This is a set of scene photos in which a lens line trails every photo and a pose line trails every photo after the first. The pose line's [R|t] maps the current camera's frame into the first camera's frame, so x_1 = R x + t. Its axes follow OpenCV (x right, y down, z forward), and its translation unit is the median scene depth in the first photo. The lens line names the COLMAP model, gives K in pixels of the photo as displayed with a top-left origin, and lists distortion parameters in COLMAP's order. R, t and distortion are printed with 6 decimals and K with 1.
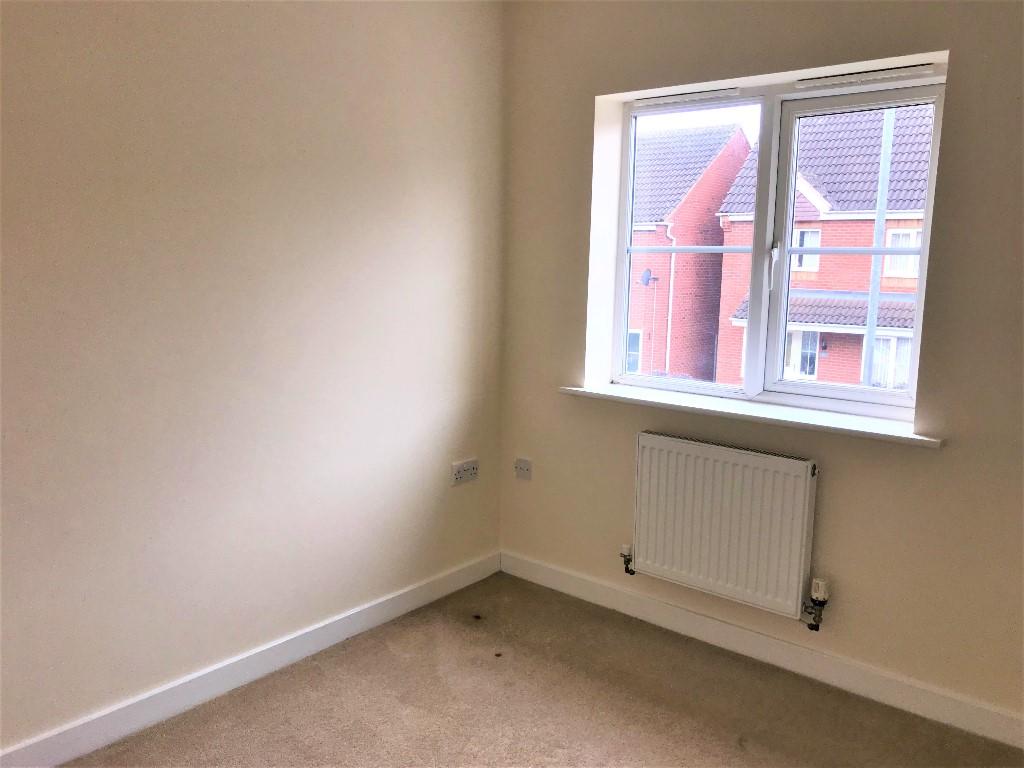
lens RADIAL K [[850.8, 0, 512.0], [0, 850.8, 384.0], [0, 0, 1]] dist [0.001270, -0.001096]
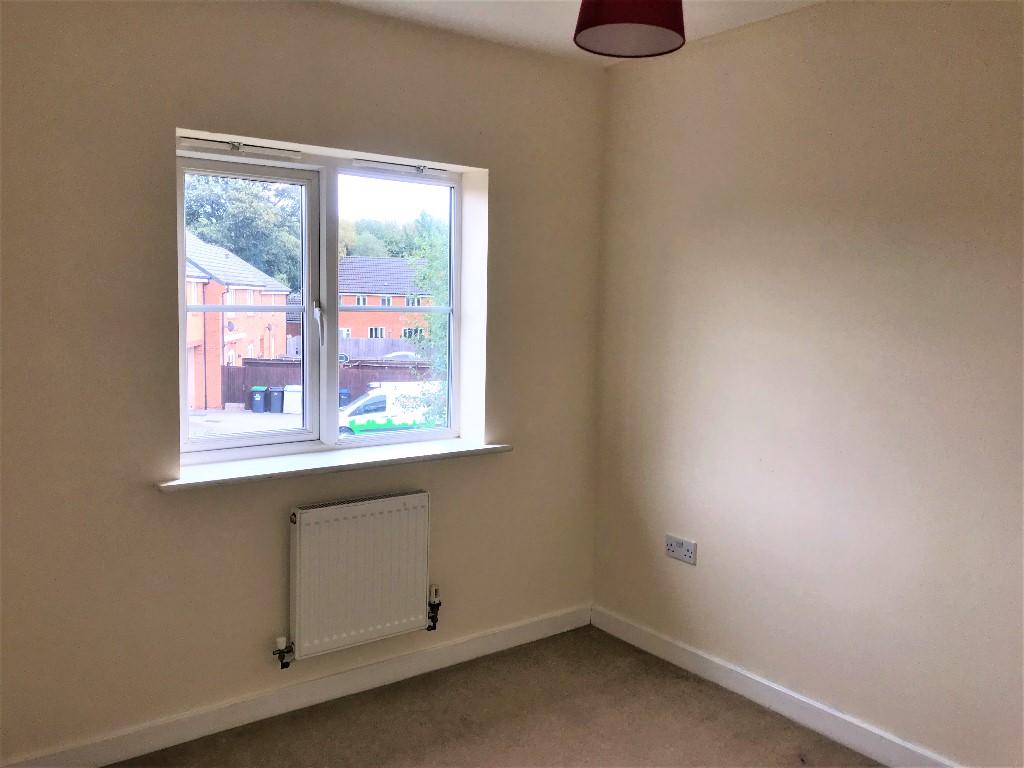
lens RADIAL K [[832.2, 0, 512.0], [0, 832.2, 384.0], [0, 0, 1]] dist [-0.008749, -0.003094]
pose [[0.227139, -0.096832, 0.969036, -0.694404], [0.157319, 0.985624, 0.061614, -0.097847], [-0.961072, 0.138452, 0.239107, 0.575431]]
